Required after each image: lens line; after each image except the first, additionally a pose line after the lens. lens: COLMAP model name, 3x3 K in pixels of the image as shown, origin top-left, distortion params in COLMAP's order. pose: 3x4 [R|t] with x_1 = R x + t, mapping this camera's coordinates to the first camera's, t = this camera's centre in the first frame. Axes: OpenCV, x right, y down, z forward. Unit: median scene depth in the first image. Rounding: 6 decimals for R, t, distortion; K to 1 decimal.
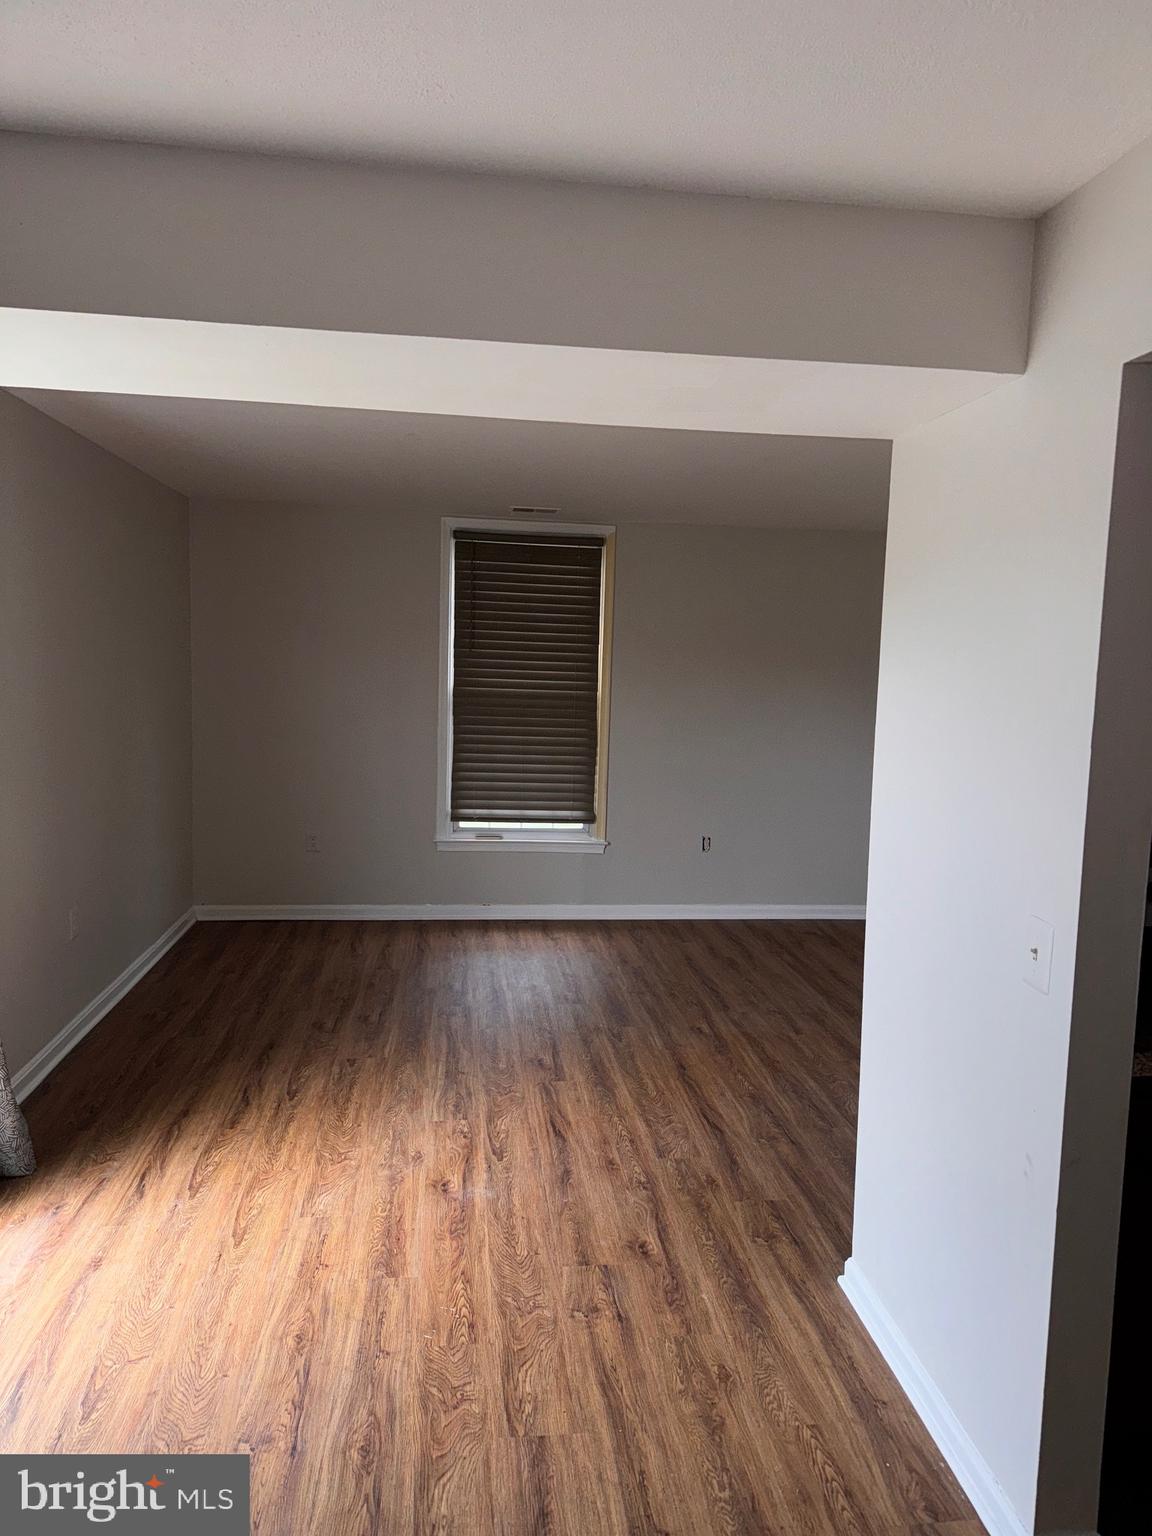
lens RADIAL K [[1073.9, 0, 592.0], [0, 1073.9, 762.6], [0, 0, 1]] dist [0.114484, -0.138862]
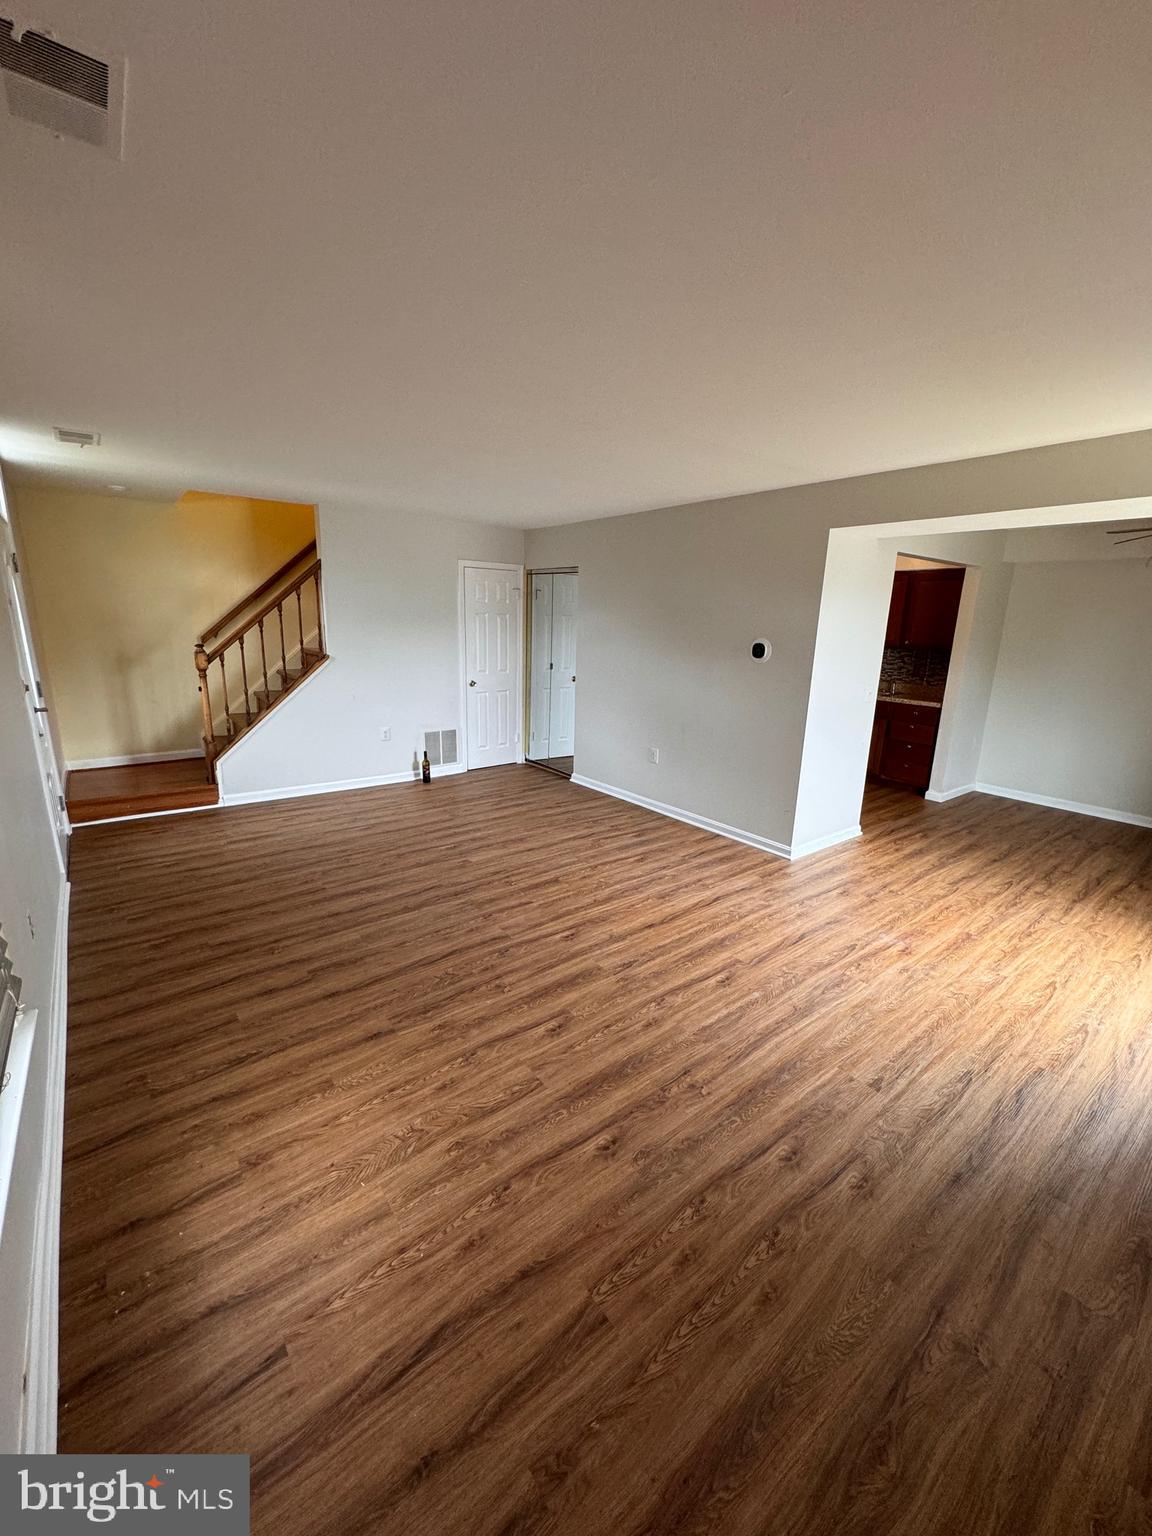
lens RADIAL K [[613.2, 0, 577.3], [0, 613.2, 771.4], [0, 0, 1]] dist [-0.002037, 0.000664]
pose [[-0.512218, -0.252079, 0.821029, -0.475855], [0.040992, 0.947693, 0.316541, -0.153676], [-0.857877, 0.195793, -0.475092, 1.496943]]
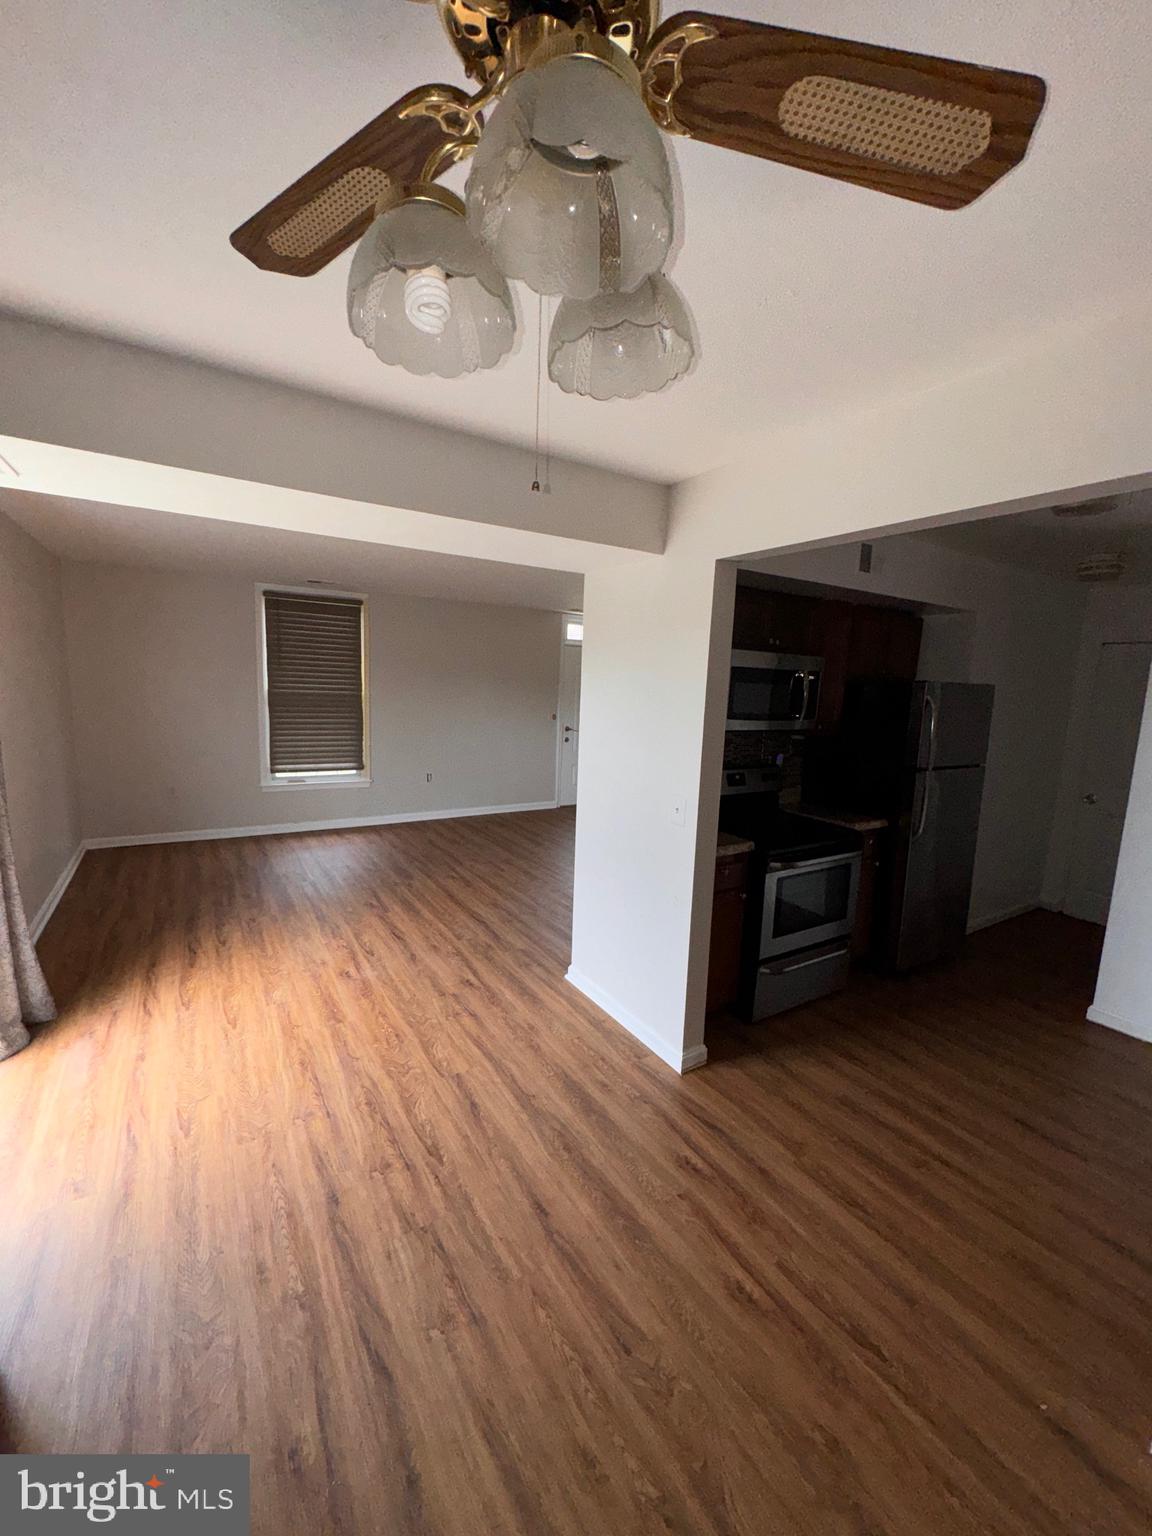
lens RADIAL K [[613.2, 0, 574.1], [0, 613.2, 768.7], [0, 0, 1]] dist [-0.002037, 0.000664]
pose [[0.908441, -0.056051, 0.414238, -0.159920], [0.029678, 0.997117, 0.069837, -0.004763], [-0.416958, -0.051149, 0.907486, -0.037889]]
